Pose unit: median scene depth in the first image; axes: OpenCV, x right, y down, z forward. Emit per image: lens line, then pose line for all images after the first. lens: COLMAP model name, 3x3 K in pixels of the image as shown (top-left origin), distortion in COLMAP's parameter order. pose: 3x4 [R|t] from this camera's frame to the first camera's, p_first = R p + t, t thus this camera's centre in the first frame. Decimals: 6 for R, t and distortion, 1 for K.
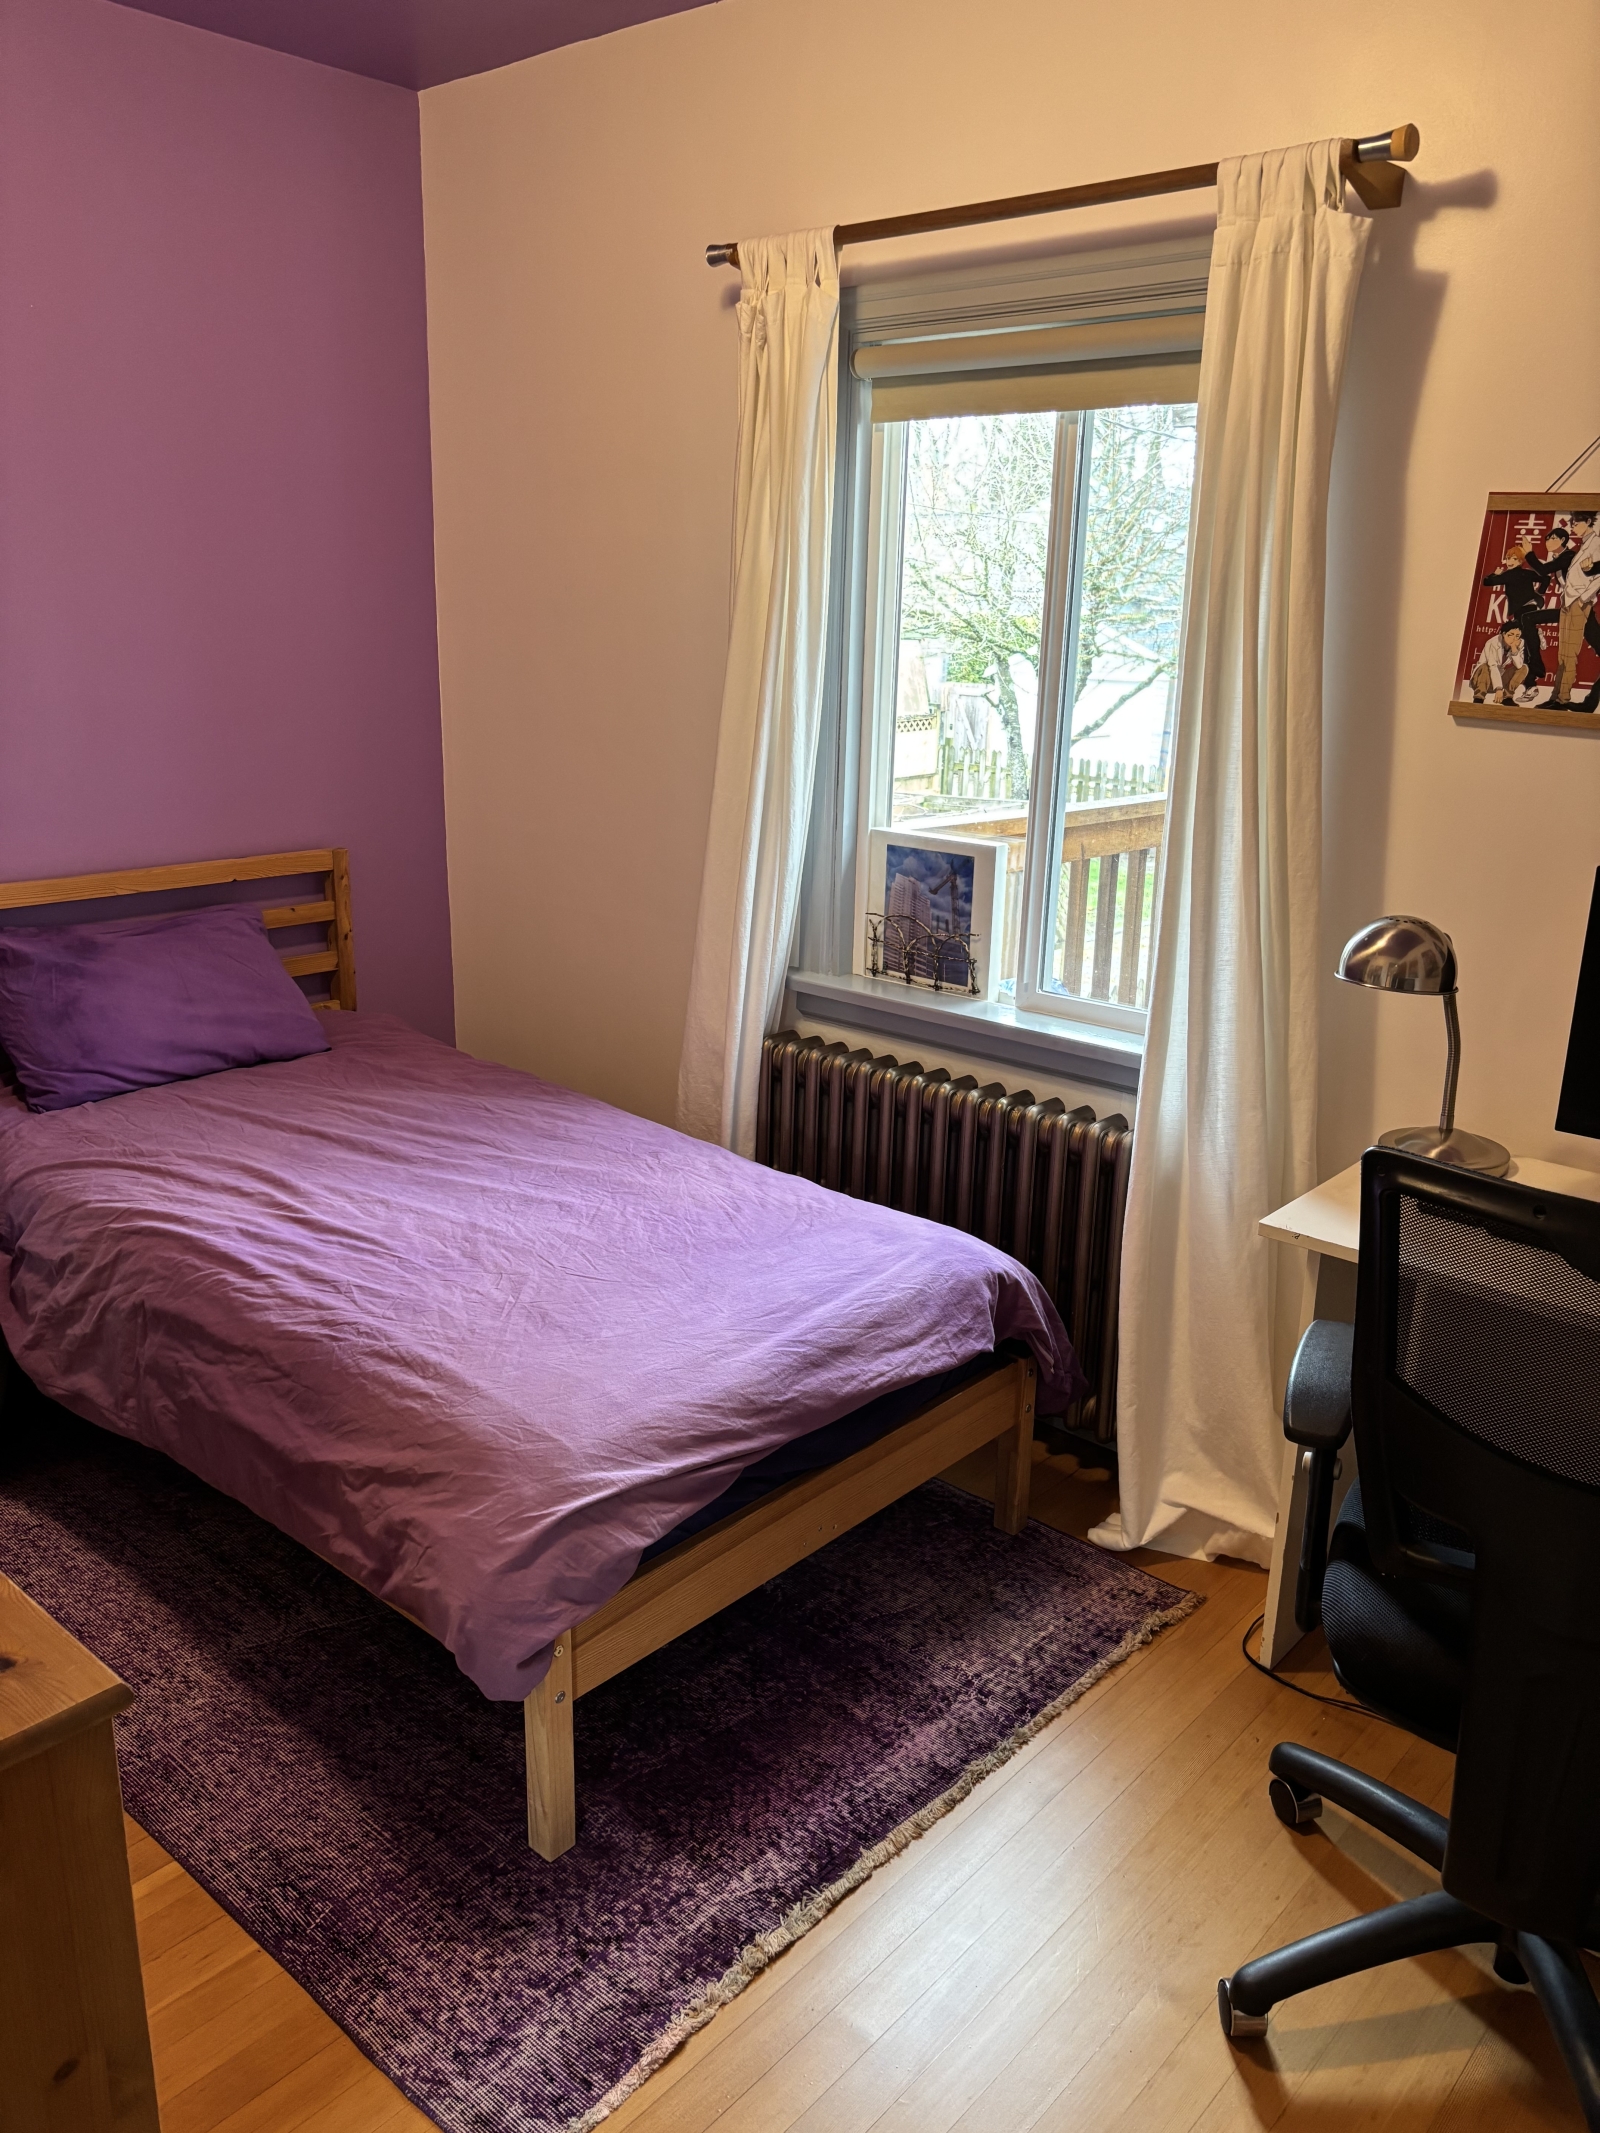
lens RADIAL K [[1639.4, 0, 813.9], [0, 1639.4, 1050.1], [0, 0, 1]] dist [0.057268, -0.074961]
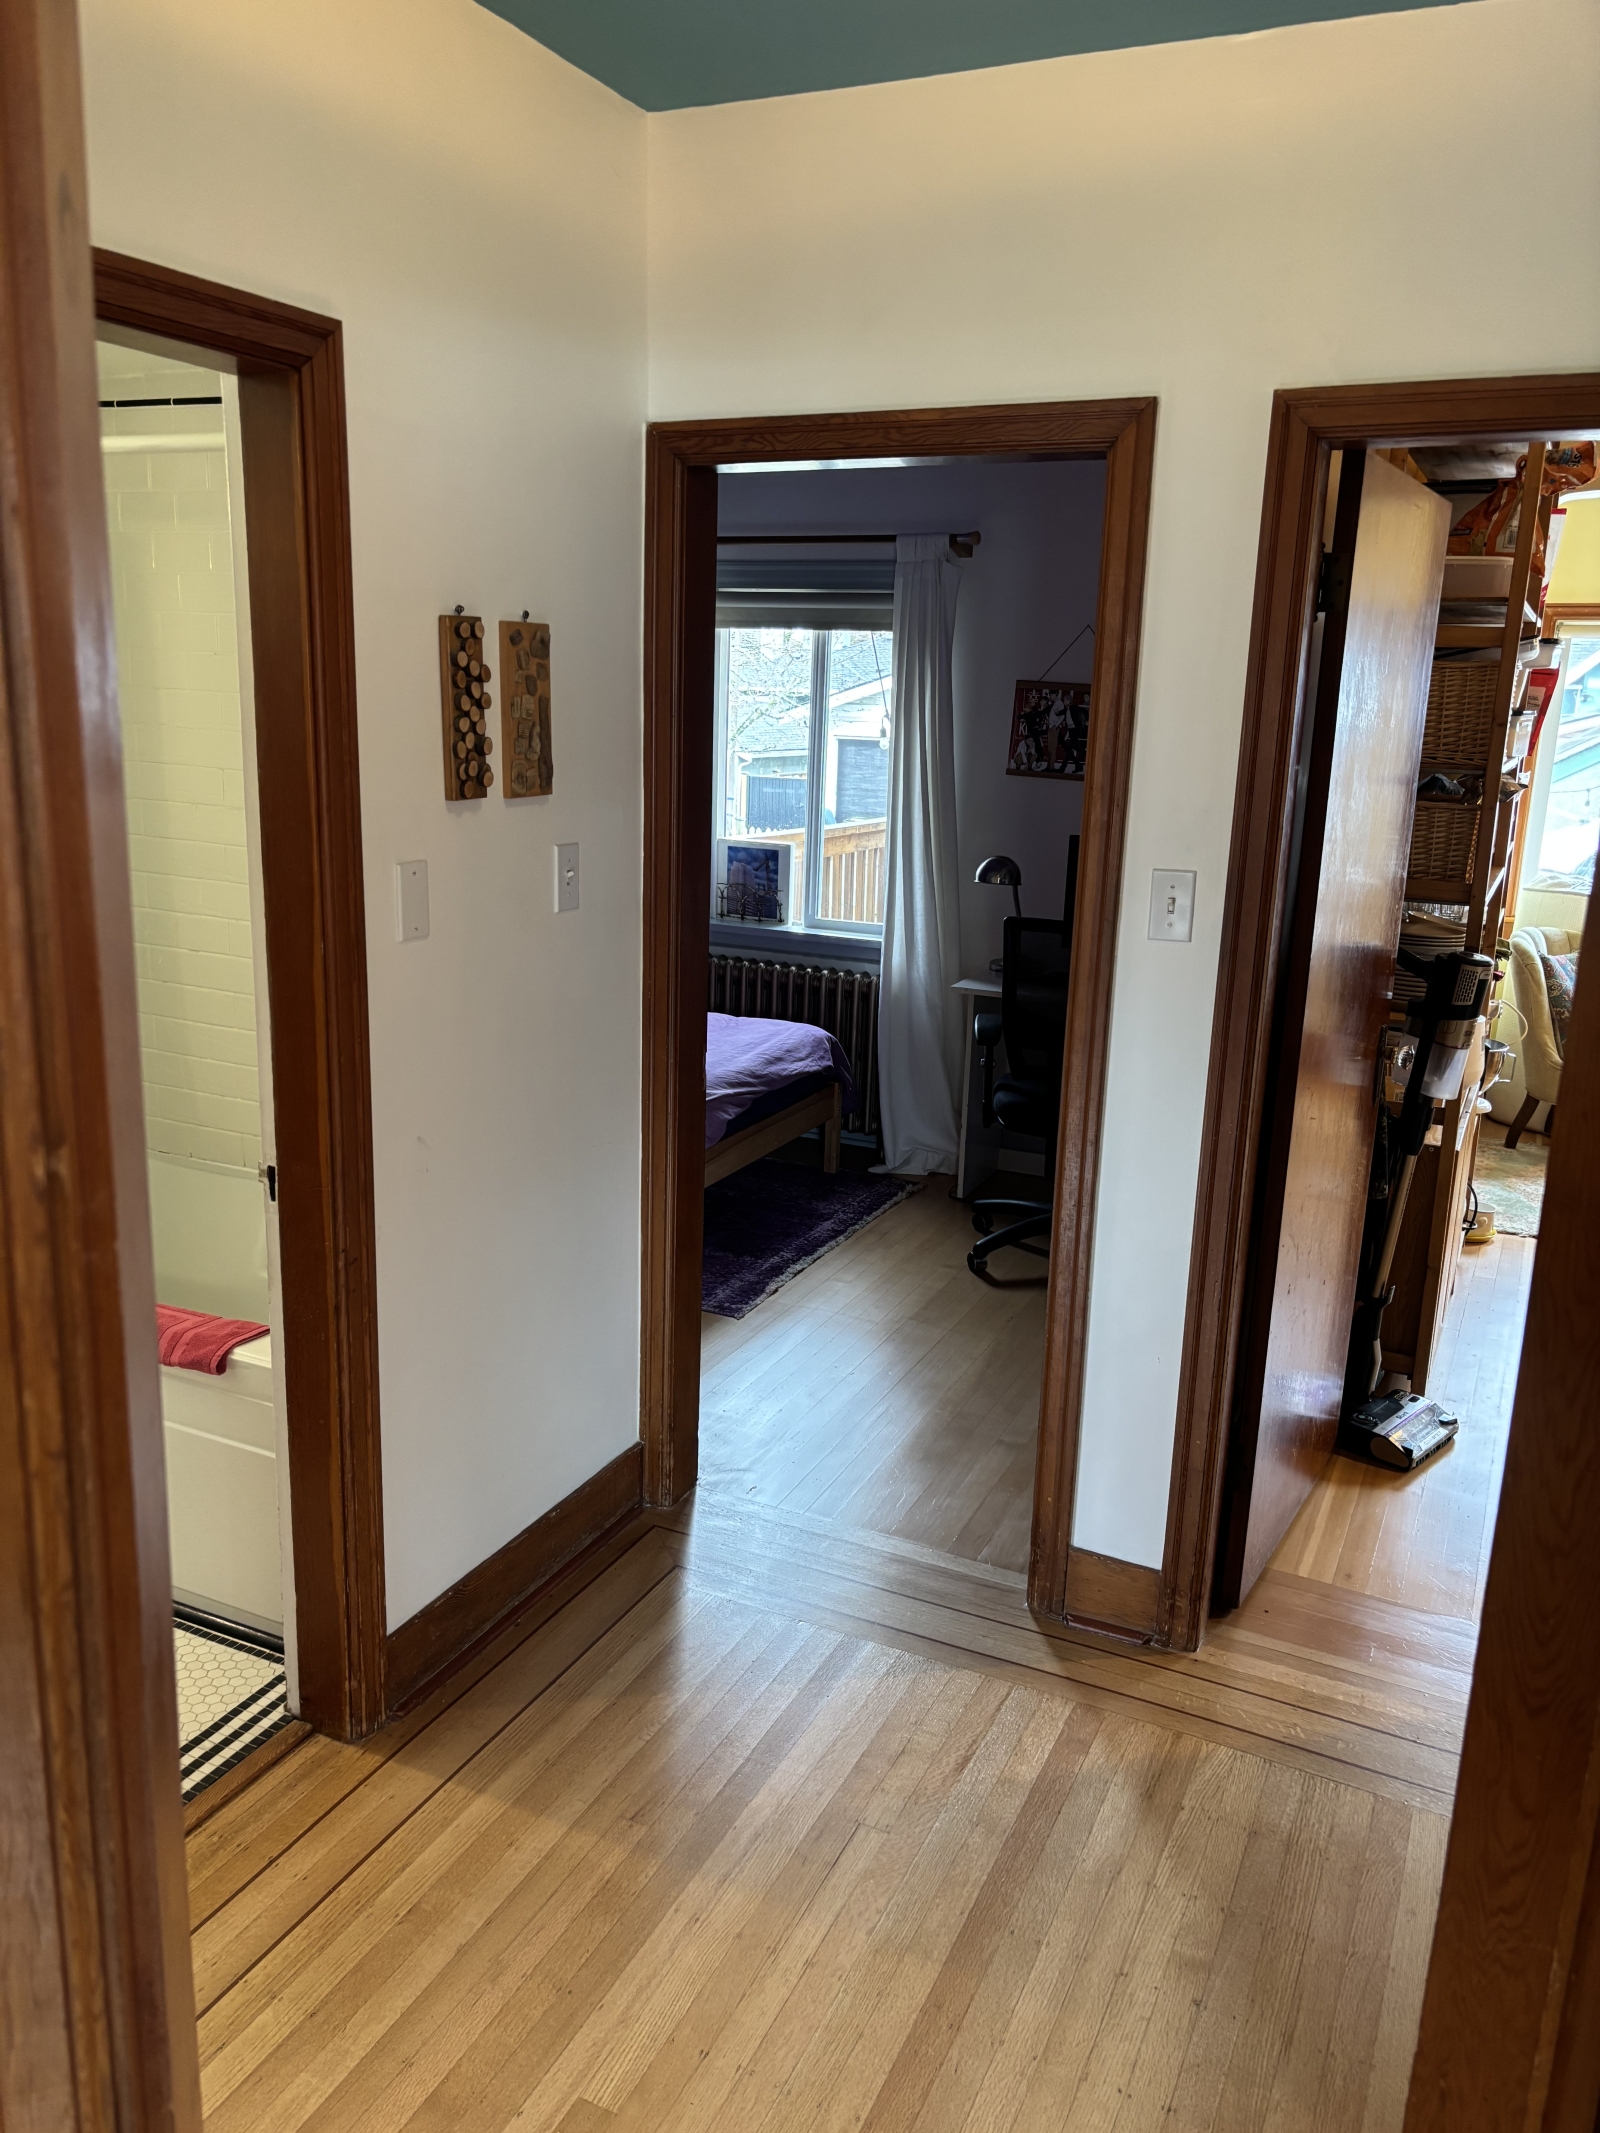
lens RADIAL K [[1639.4, 0, 785.9], [0, 1639.4, 1073.5], [0, 0, 1]] dist [0.057268, -0.074961]
pose [[0.963524, -0.062907, 0.260123, -0.536555], [0.069487, 0.997452, -0.016169, 0.229684], [-0.258443, 0.033654, 0.965440, -1.124044]]
